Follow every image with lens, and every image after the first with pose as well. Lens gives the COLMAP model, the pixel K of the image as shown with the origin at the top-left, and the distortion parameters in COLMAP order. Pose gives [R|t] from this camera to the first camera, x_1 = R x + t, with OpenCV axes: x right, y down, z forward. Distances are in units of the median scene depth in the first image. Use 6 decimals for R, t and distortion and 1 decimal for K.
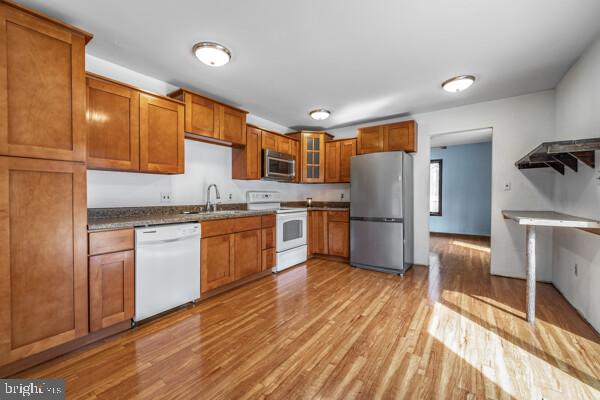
lens RADIAL K [[245.6, 0, 300.0], [0, 245.6, 200.0], [0, 0, 1]] dist [-0.000160, 0.000041]
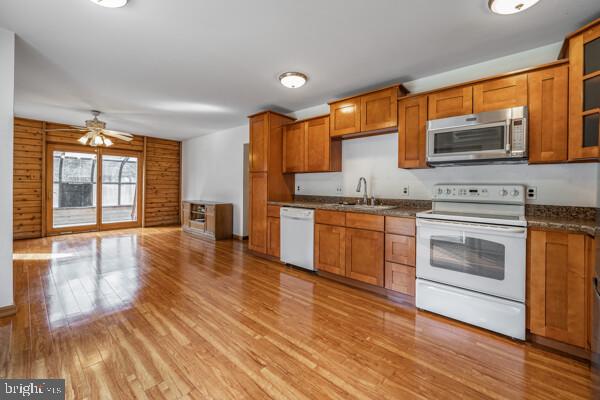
lens RADIAL K [[243.8, 0, 297.9], [0, 243.8, 189.5], [0, 0, 1]] dist [-0.001586, -0.000266]
pose [[-0.120862, 0.006033, -0.992651, 0.580191], [-0.032347, 0.999427, 0.010012, -0.014780], [0.992142, 0.033319, -0.120597, 0.749548]]
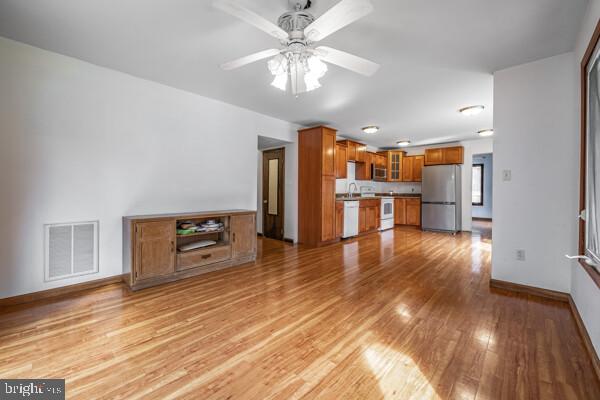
lens RADIAL K [[243.8, 0, 297.9], [0, 243.8, 189.5], [0, 0, 1]] dist [-0.001586, -0.000266]
pose [[0.989070, 0.008892, -0.147178, -0.439476], [-0.012227, 0.999688, -0.021772, 0.032517], [0.146939, 0.023333, 0.988870, -0.897617]]
